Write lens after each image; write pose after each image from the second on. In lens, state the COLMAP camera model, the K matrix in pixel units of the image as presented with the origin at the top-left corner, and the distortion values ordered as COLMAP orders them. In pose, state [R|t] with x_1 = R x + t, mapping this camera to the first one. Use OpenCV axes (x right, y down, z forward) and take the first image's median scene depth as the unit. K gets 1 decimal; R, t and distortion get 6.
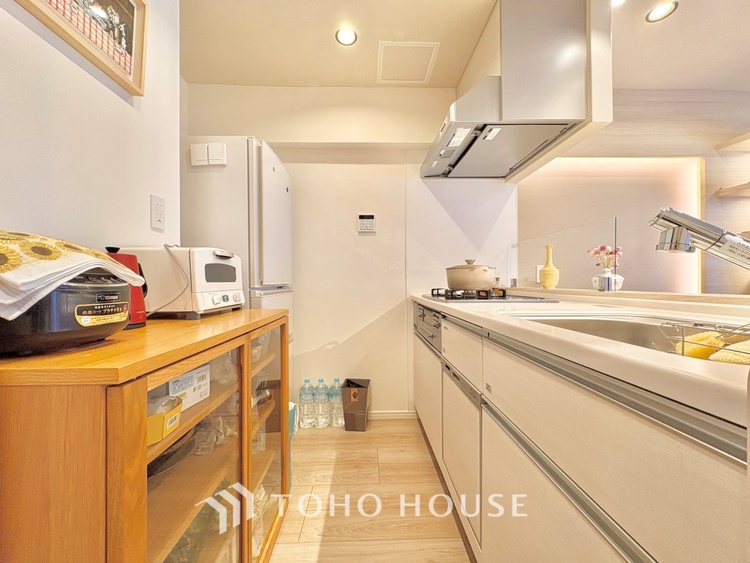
lens RADIAL K [[298.2, 0, 376.1], [0, 298.2, 281.5], [0, 0, 1]] dist [-0.000547, 0.000164]
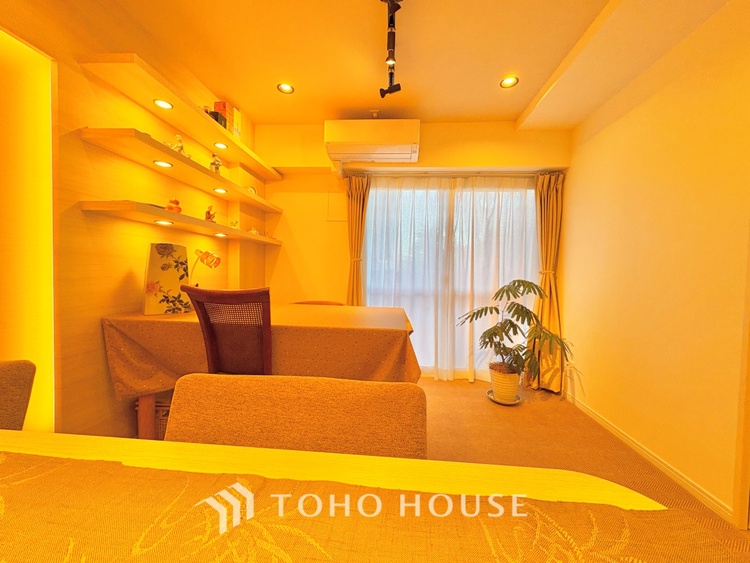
lens RADIAL K [[298.2, 0, 376.1], [0, 298.2, 281.5], [0, 0, 1]] dist [-0.000547, 0.000164]
pose [[0.119350, -0.014206, 0.992751, 0.823017], [-0.025873, 0.999514, 0.017413, -0.007125], [-0.992515, -0.027764, 0.118924, 0.401449]]
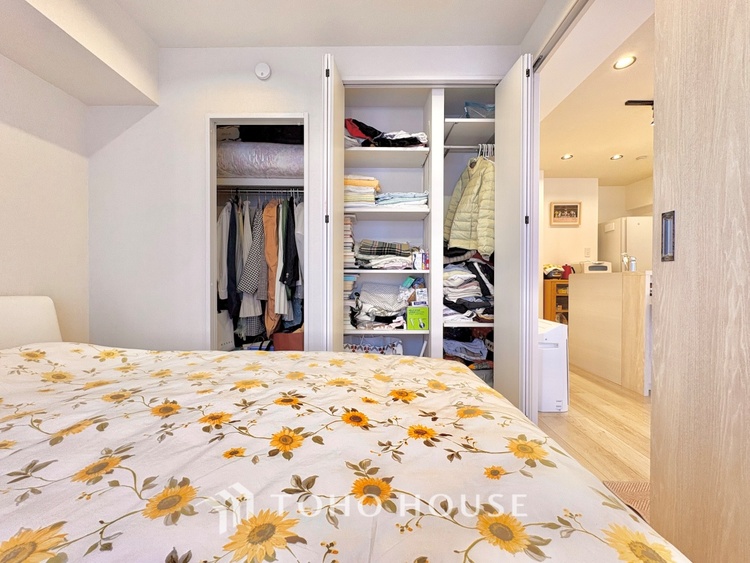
lens RADIAL K [[298.2, 0, 376.1], [0, 298.2, 281.5], [0, 0, 1]] dist [-0.000547, 0.000164]
pose [[-0.042072, 0.014065, -0.999016, 2.390139], [0.001946, 0.999900, 0.013996, 0.058093], [0.999113, -0.001355, -0.042095, -1.129017]]
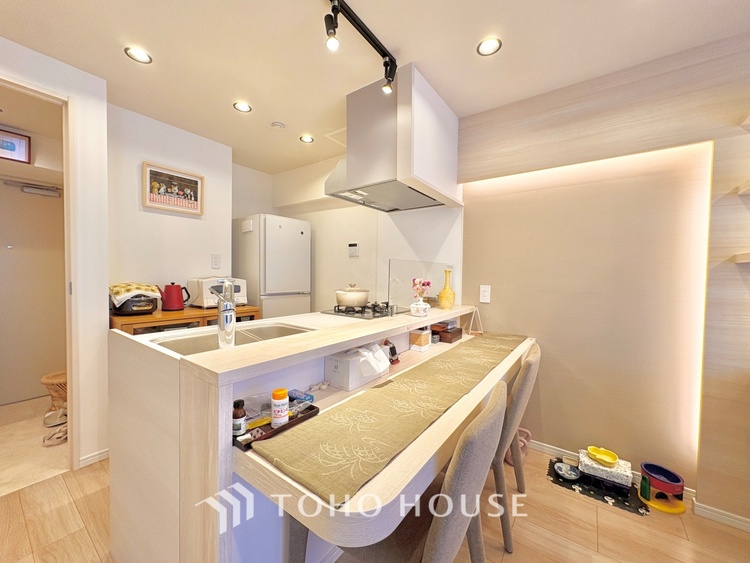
lens RADIAL K [[298.2, 0, 376.1], [0, 298.2, 281.5], [0, 0, 1]] dist [-0.000547, 0.000164]
pose [[0.790540, 0.036020, -0.611351, 1.296503], [-0.019969, 0.999254, 0.033053, -0.136549], [0.612085, -0.013922, 0.790669, -0.041991]]
